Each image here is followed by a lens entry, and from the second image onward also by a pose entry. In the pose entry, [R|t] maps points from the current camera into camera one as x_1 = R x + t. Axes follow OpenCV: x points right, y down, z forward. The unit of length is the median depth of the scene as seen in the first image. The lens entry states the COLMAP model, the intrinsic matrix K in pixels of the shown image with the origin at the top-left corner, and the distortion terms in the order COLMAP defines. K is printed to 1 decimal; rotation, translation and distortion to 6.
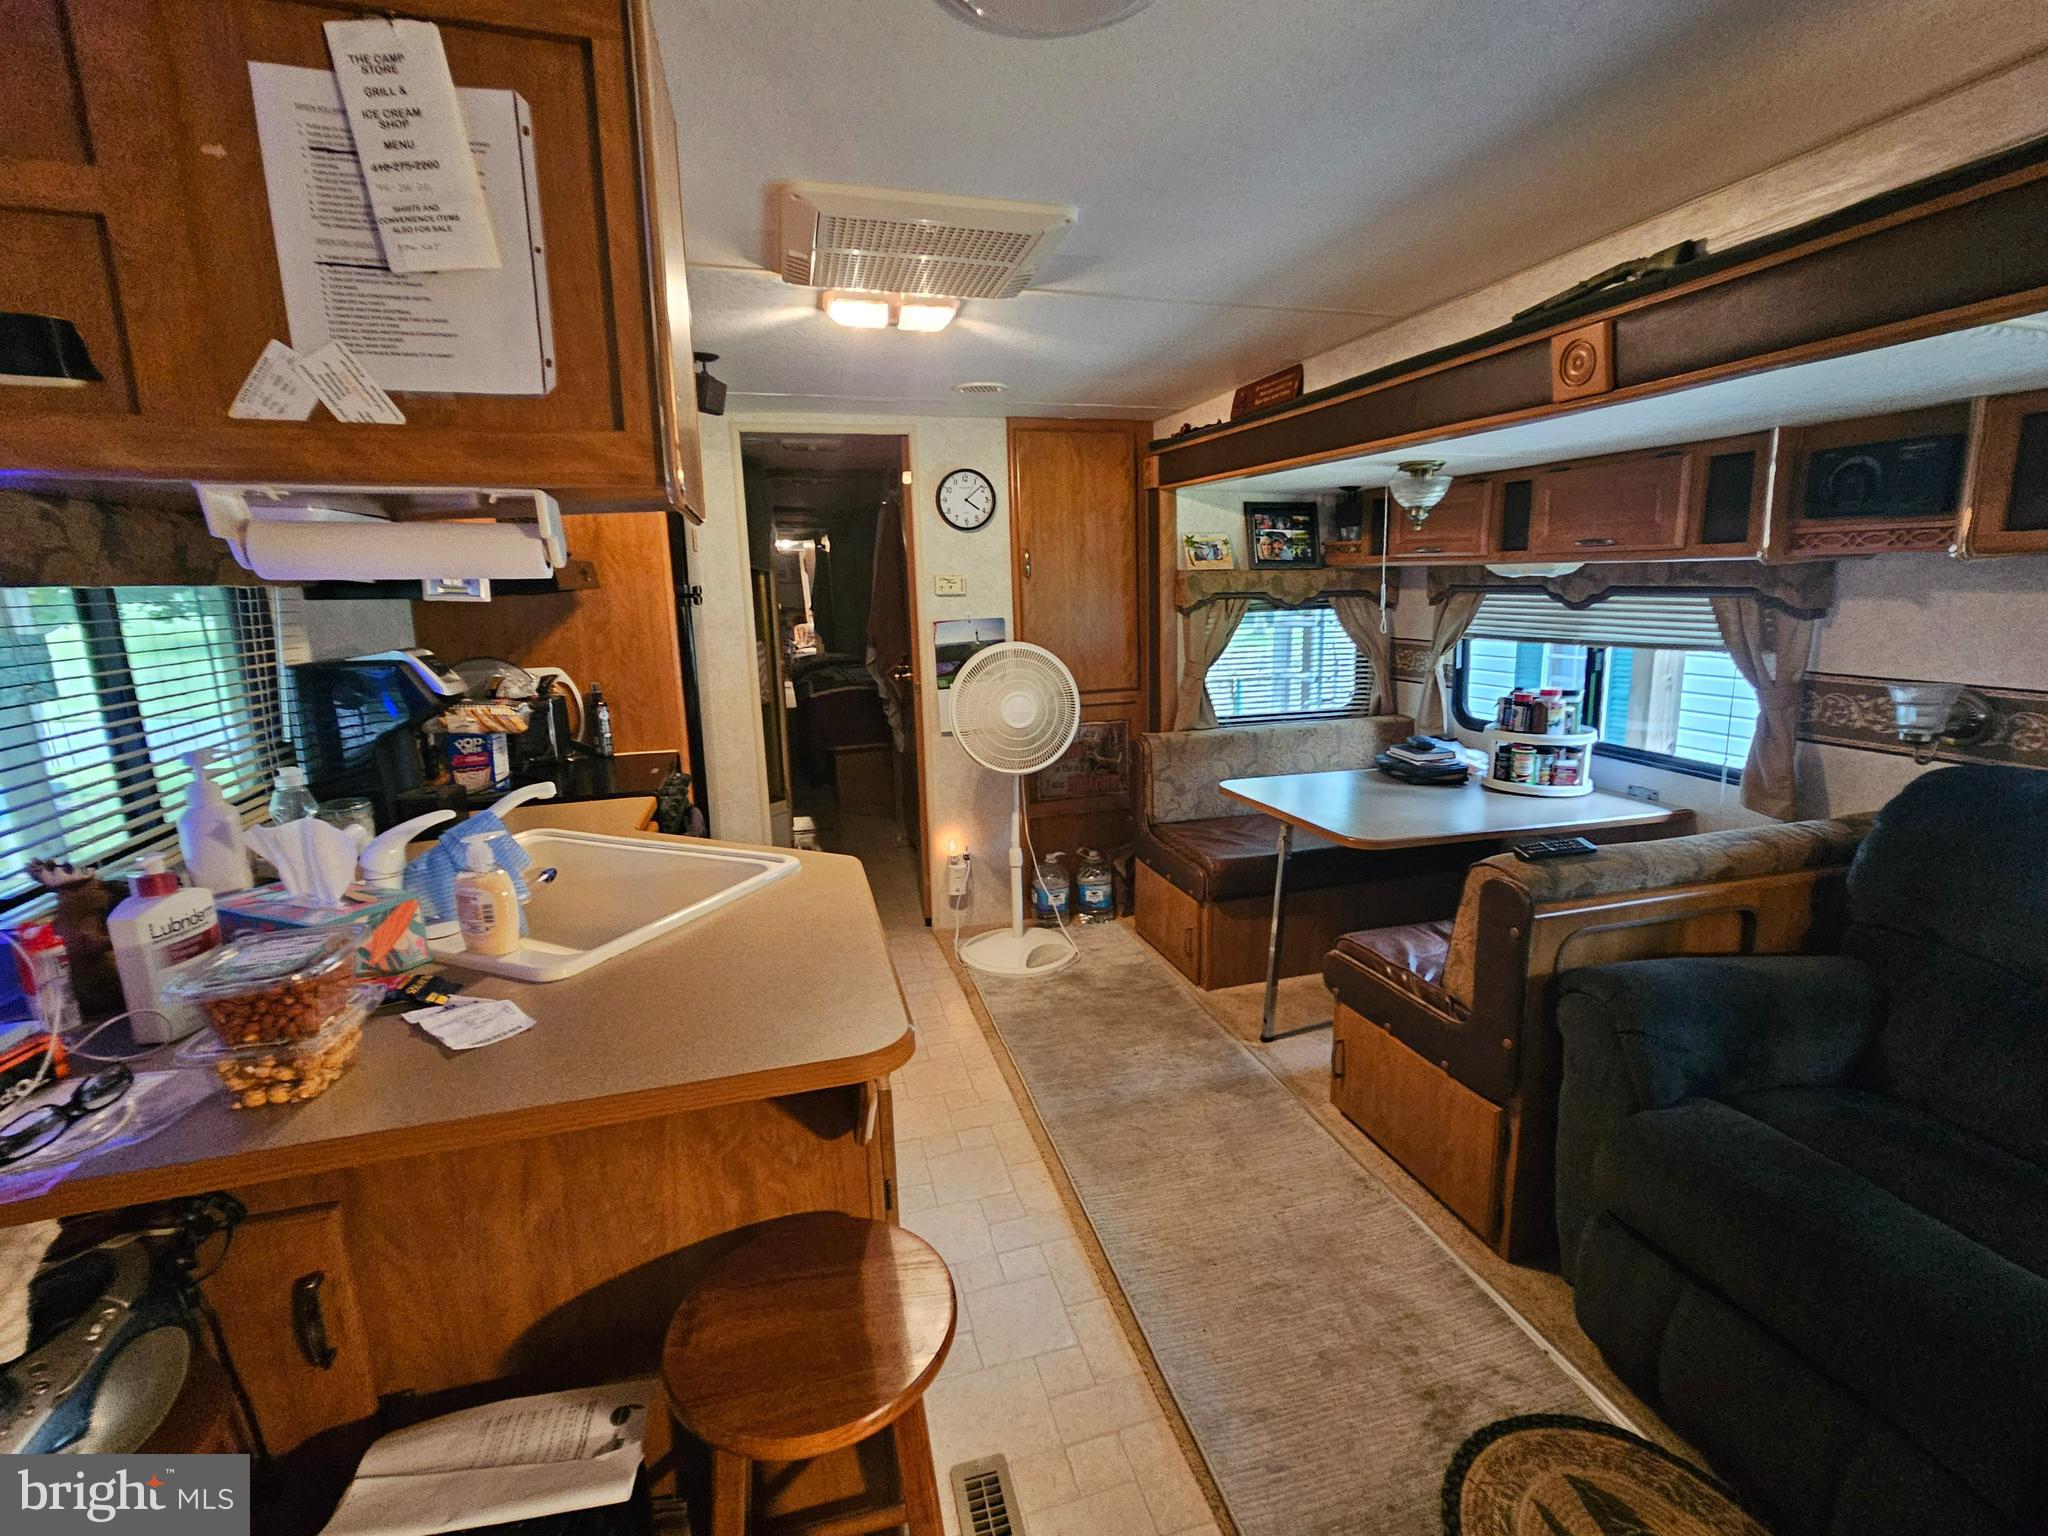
lens RADIAL K [[913.1, 0, 1024.0], [0, 913.1, 768.0], [0, 0, 1]] dist [0.001319, -0.000018]
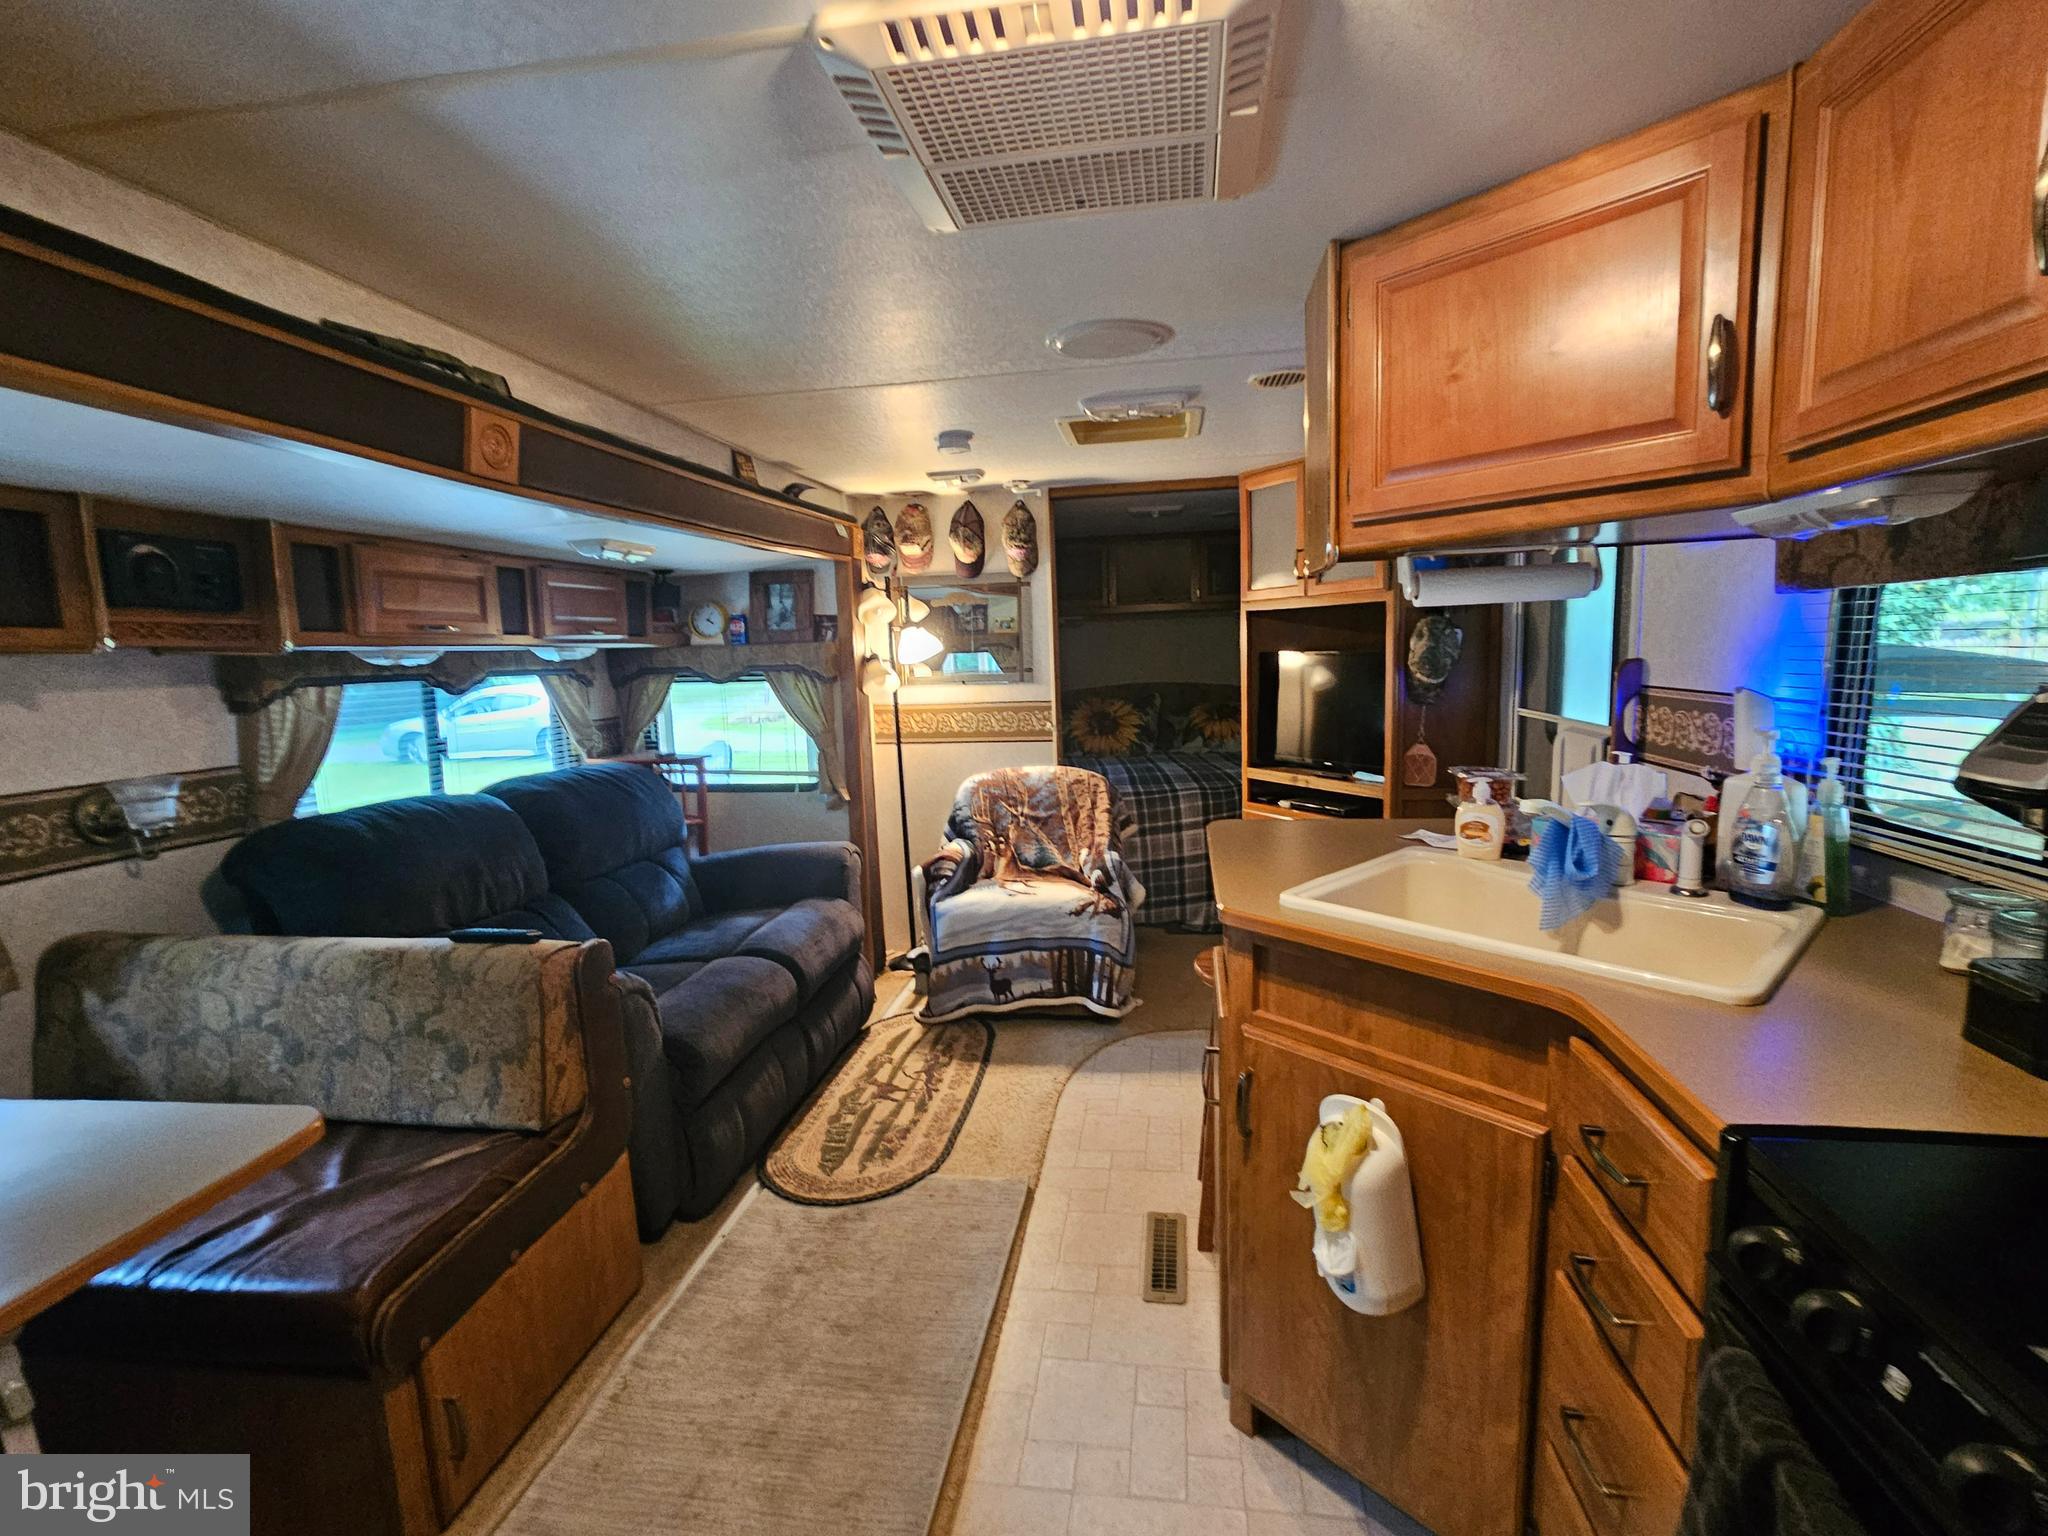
lens RADIAL K [[913.1, 0, 1024.0], [0, 913.1, 768.0], [0, 0, 1]] dist [0.001319, -0.000018]
pose [[-0.909265, -0.005972, 0.416175, -0.368131], [0.133236, 0.943107, 0.304628, -0.338495], [-0.394317, 0.332437, -0.856738, 1.781650]]
